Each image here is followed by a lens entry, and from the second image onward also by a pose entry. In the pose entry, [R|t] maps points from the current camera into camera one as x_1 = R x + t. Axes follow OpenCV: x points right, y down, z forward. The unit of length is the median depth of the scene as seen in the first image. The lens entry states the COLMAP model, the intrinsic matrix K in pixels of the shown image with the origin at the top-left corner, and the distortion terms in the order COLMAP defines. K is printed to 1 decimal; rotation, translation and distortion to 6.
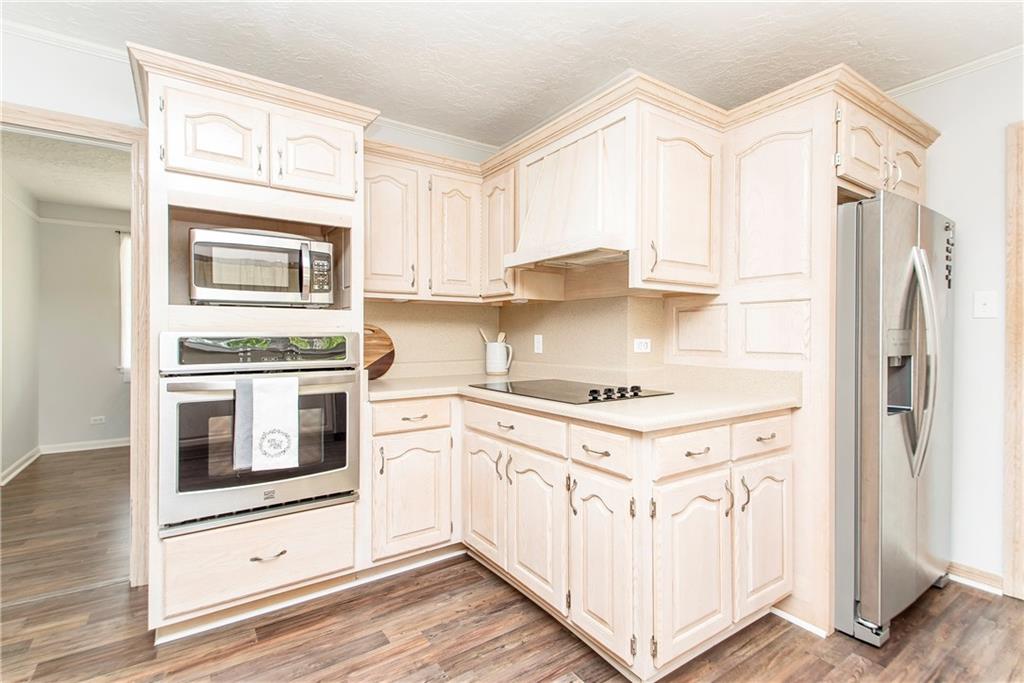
lens RADIAL K [[478.2, 0, 463.4], [0, 478.2, 340.1], [0, 0, 1]] dist [0.010283, -0.002620]
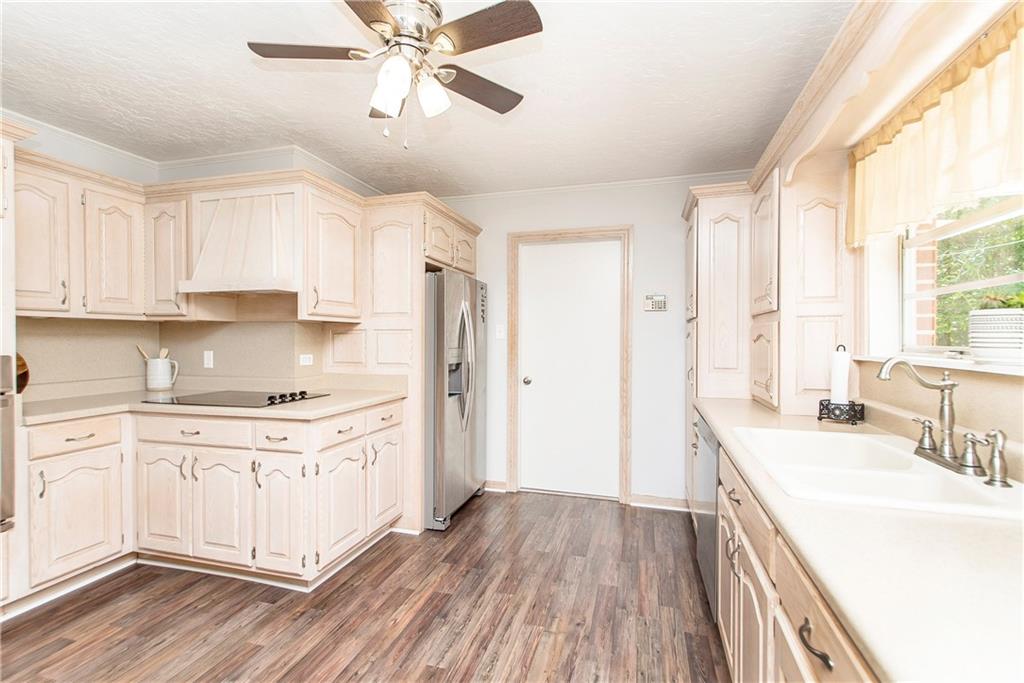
lens RADIAL K [[478.2, 0, 507.0], [0, 478.2, 345.2], [0, 0, 1]] dist [0.010283, -0.002620]
pose [[0.719276, -0.002423, 0.694720, -0.165771], [0.003623, 0.999993, -0.000264, -0.031489], [-0.694715, 0.002707, 0.719280, -0.377477]]
